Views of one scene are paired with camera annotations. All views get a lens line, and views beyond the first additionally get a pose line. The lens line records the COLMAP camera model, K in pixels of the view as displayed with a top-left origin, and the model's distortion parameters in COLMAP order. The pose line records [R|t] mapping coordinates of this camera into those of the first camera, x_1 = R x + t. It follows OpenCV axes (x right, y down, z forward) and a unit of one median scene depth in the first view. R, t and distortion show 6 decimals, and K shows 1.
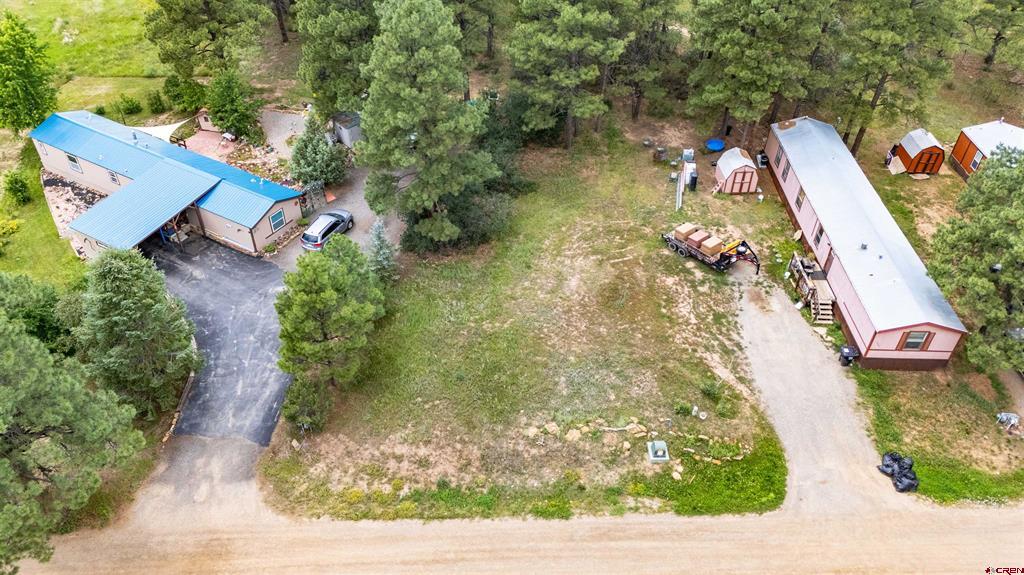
lens RADIAL K [[749.2, 0, 513.8], [0, 749.2, 289.7], [0, 0, 1]] dist [0.077784, -0.076698]
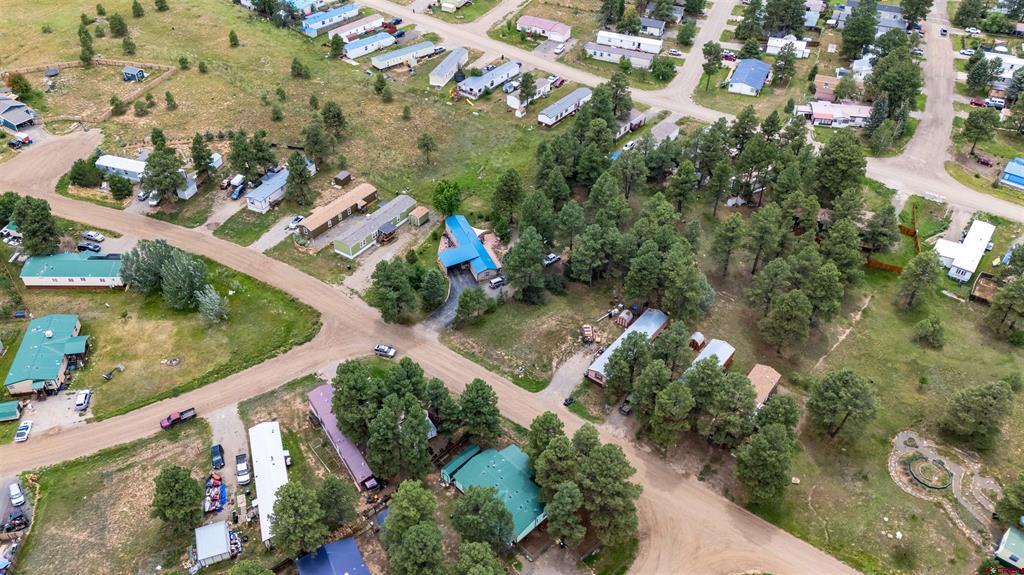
lens RADIAL K [[749.2, 0, 517.0], [0, 749.2, 288.4], [0, 0, 1]] dist [0.077784, -0.076698]
pose [[0.796001, 0.383676, -0.468162, 1.564381], [-0.399232, 0.914145, 0.070376, -0.368915], [0.454969, 0.130886, 0.880836, -2.095215]]
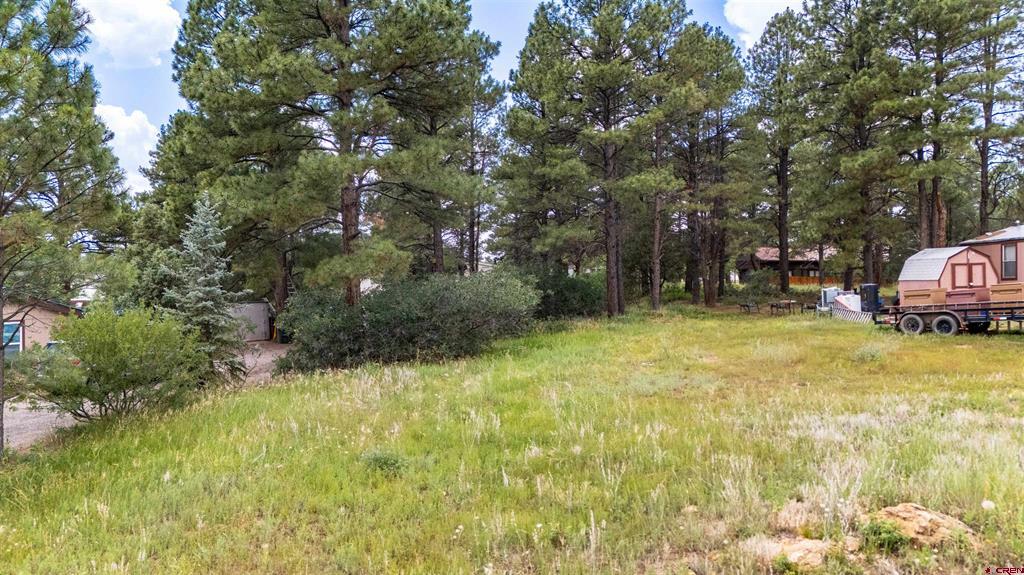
lens RADIAL K [[749.2, 0, 512.4], [0, 749.2, 286.9], [0, 0, 1]] dist [0.077784, -0.076698]
pose [[0.998754, -0.030581, 0.039448, -0.036247], [0.048882, 0.759074, -0.649167, 0.222555], [-0.010092, 0.650286, 0.759623, 0.750106]]
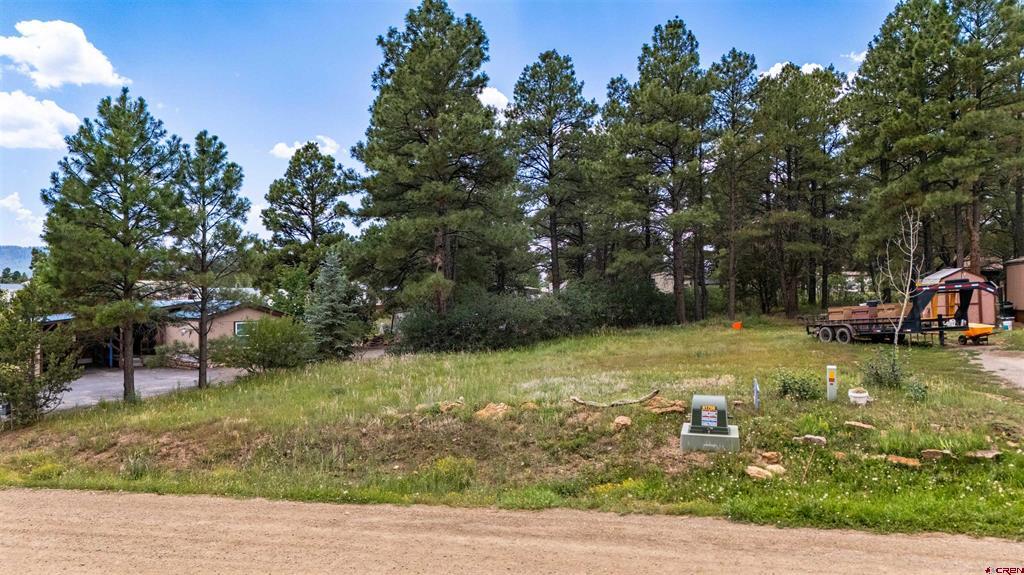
lens RADIAL K [[749.2, 0, 512.2], [0, 749.2, 287.1], [0, 0, 1]] dist [0.077784, -0.076698]
pose [[0.952962, -0.030187, -0.301583, 0.183760], [-0.176320, 0.754114, -0.632632, 0.345128], [0.246525, 0.656050, 0.713319, 0.602260]]
